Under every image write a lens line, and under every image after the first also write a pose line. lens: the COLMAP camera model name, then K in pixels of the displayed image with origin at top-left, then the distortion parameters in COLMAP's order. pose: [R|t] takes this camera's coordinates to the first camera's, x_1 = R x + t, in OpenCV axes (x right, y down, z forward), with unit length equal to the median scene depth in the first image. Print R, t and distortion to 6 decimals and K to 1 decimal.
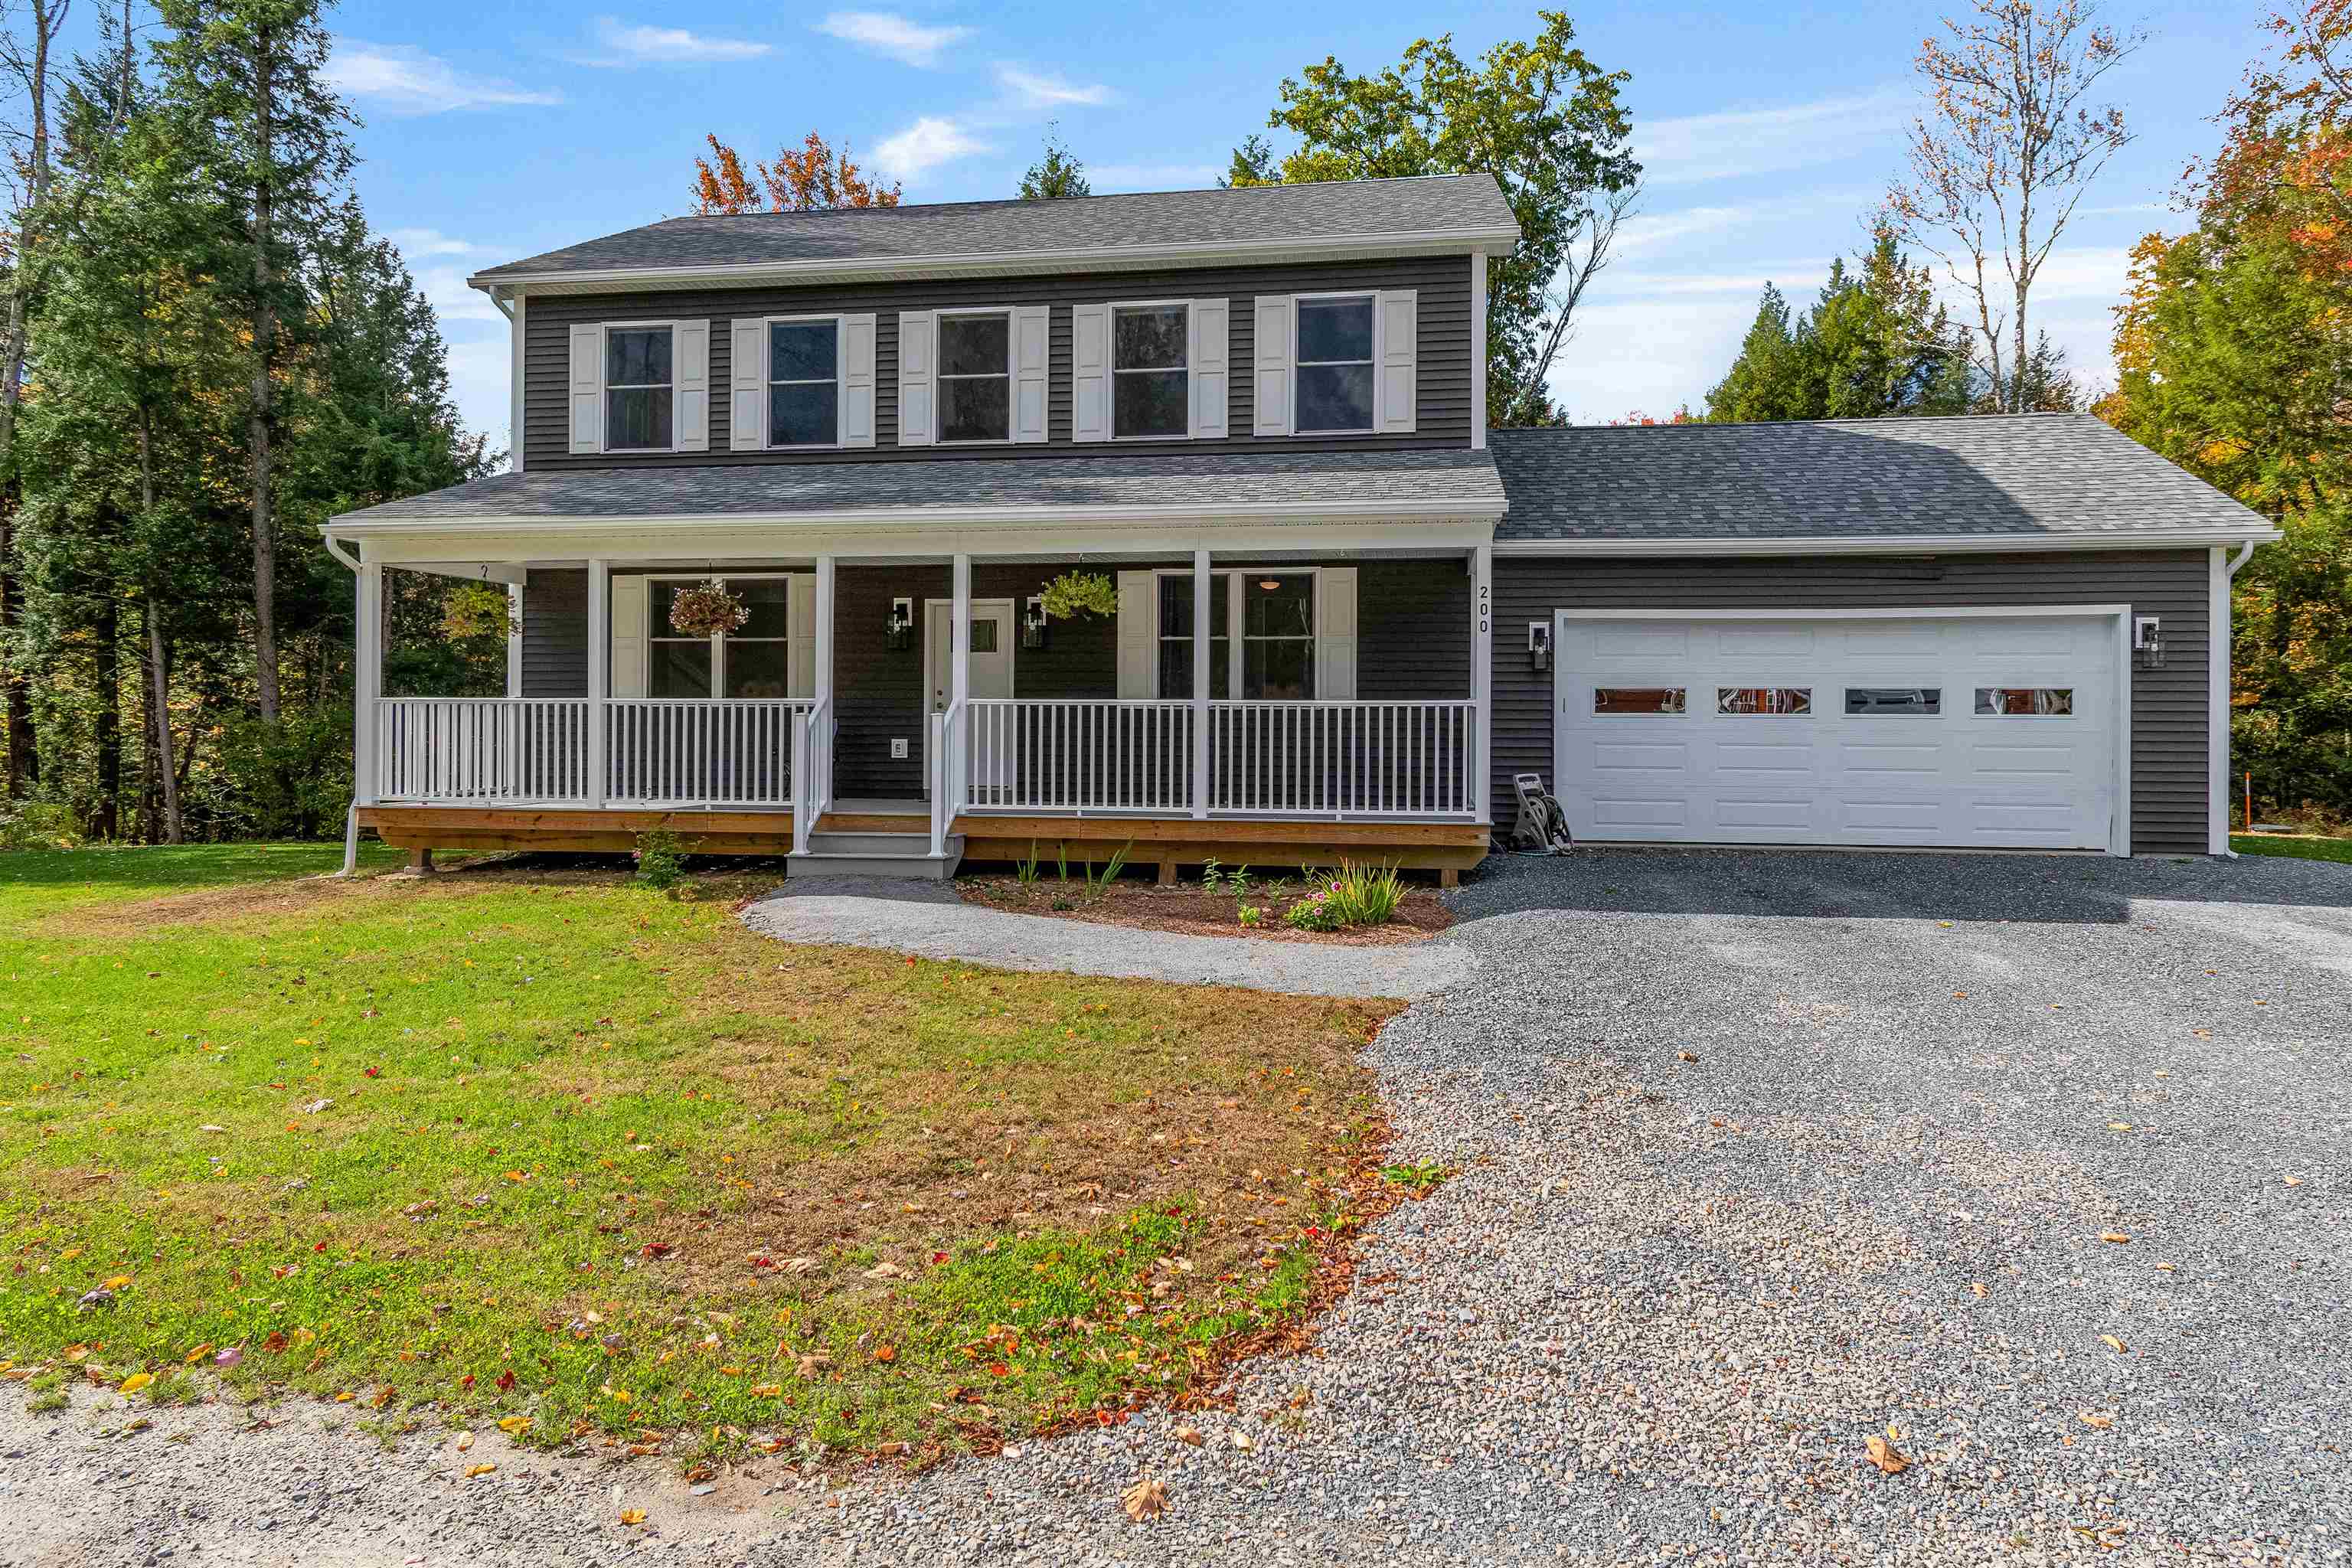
lens RADIAL K [[1395.8, 0, 1180.0], [0, 1395.8, 732.2], [0, 0, 1]] dist [0.000821, 0.001112]
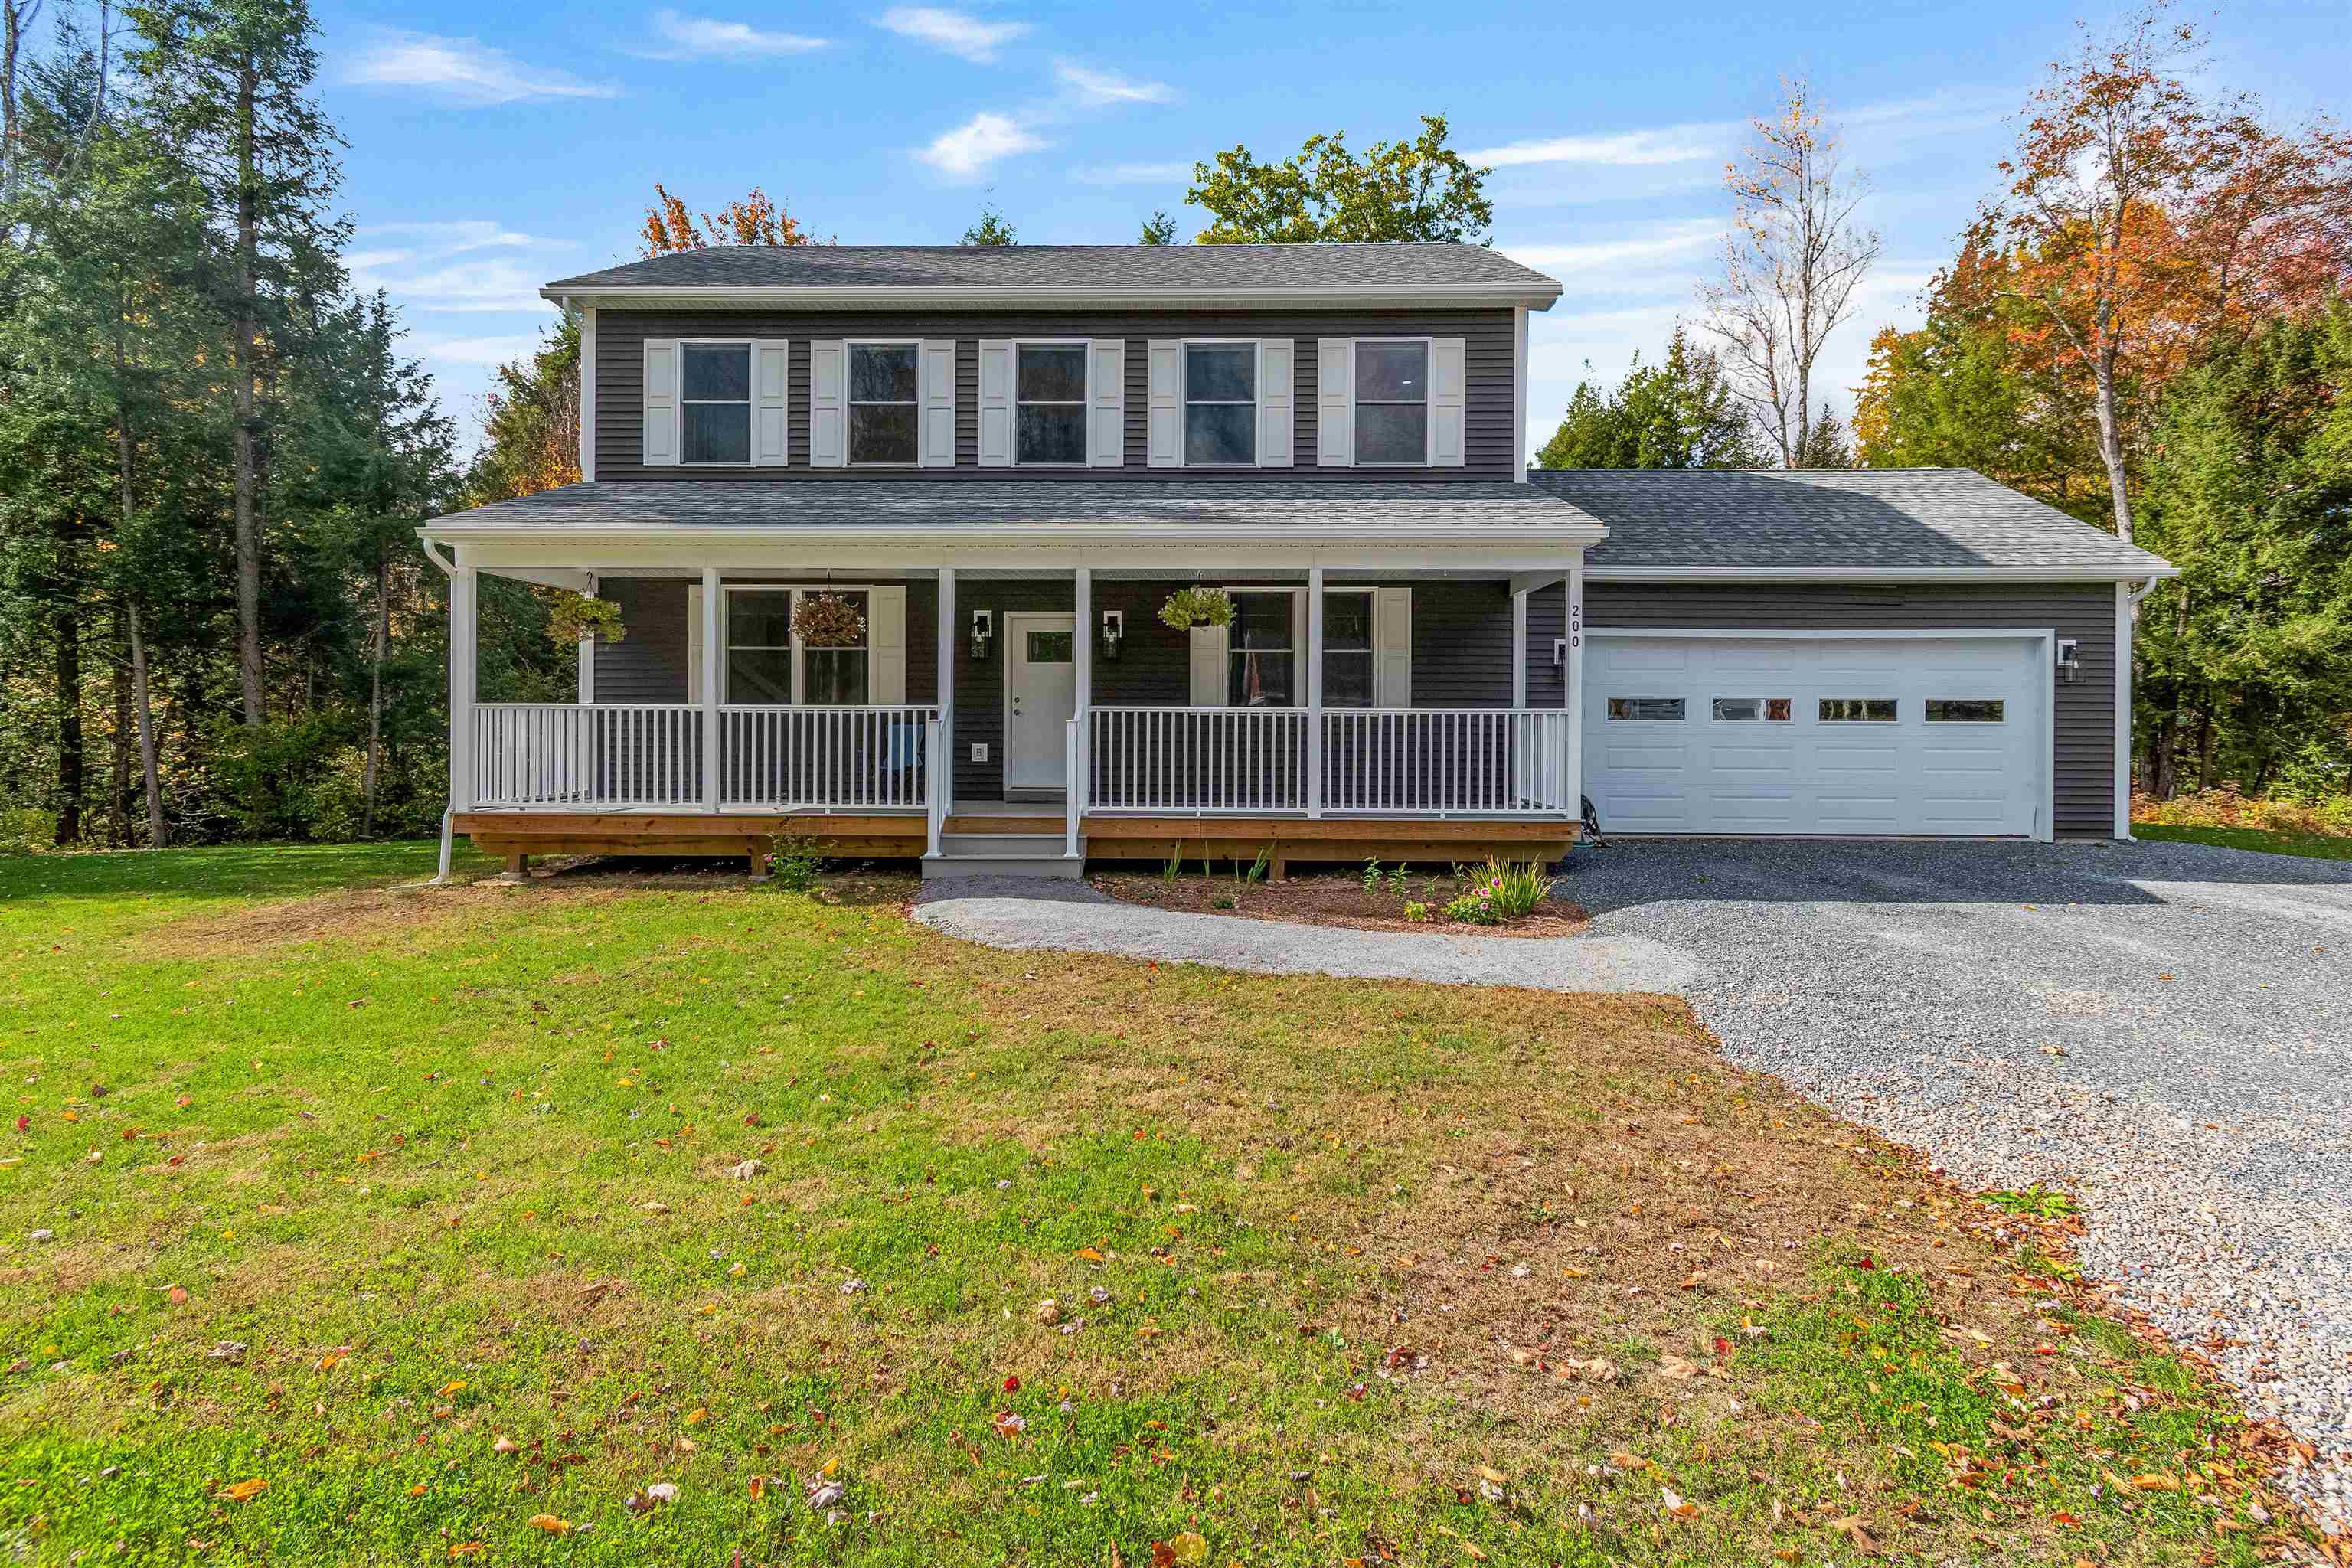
lens RADIAL K [[1193.6, 0, 1182.9], [0, 1193.6, 740.5], [0, 0, 1]] dist [0.002887, -0.000477]
pose [[0.991501, -0.001190, 0.130093, -0.172249], [0.000521, 0.999986, 0.005173, -0.002249], [-0.130097, -0.005061, 0.991488, 0.085556]]
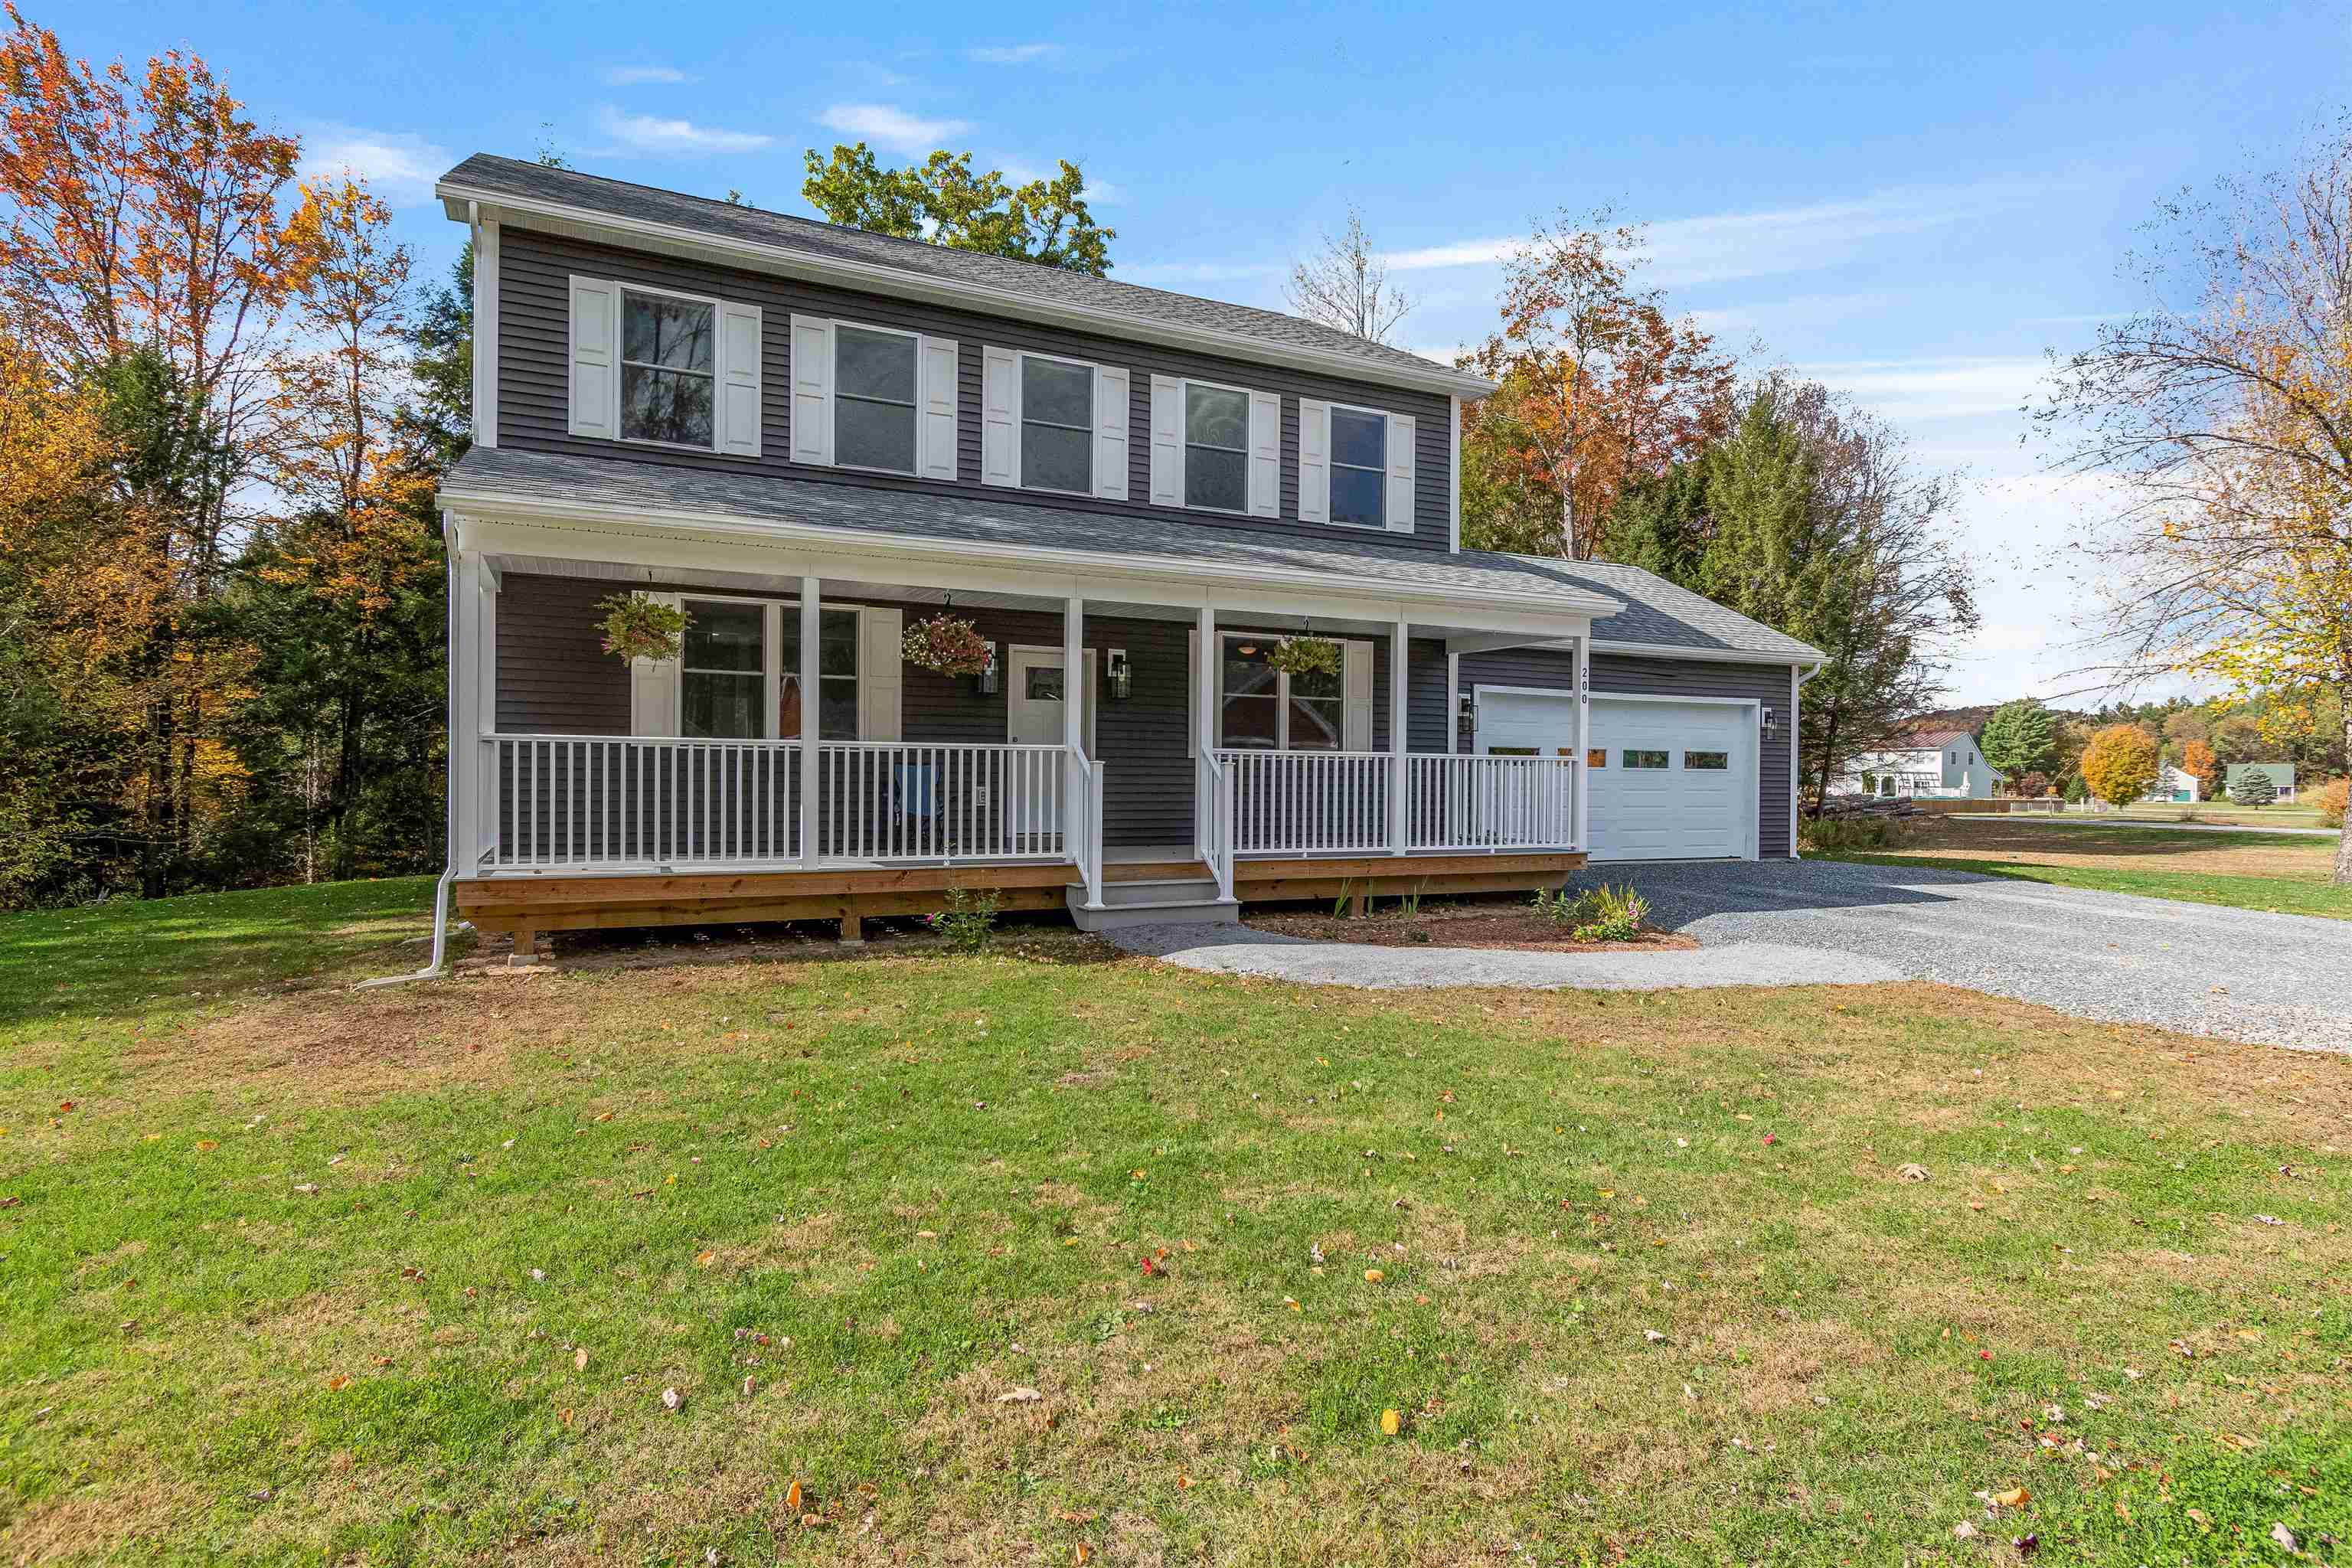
lens RADIAL K [[1227.8, 0, 1176.0], [0, 1227.8, 784.0], [0, 0, 1]] dist [-0.000316, -0.000169]
pose [[0.821427, -0.000679, 0.570313, -0.598328], [-0.003749, 0.999971, 0.006591, -0.002903], [-0.570301, -0.007552, 0.821401, 0.230339]]
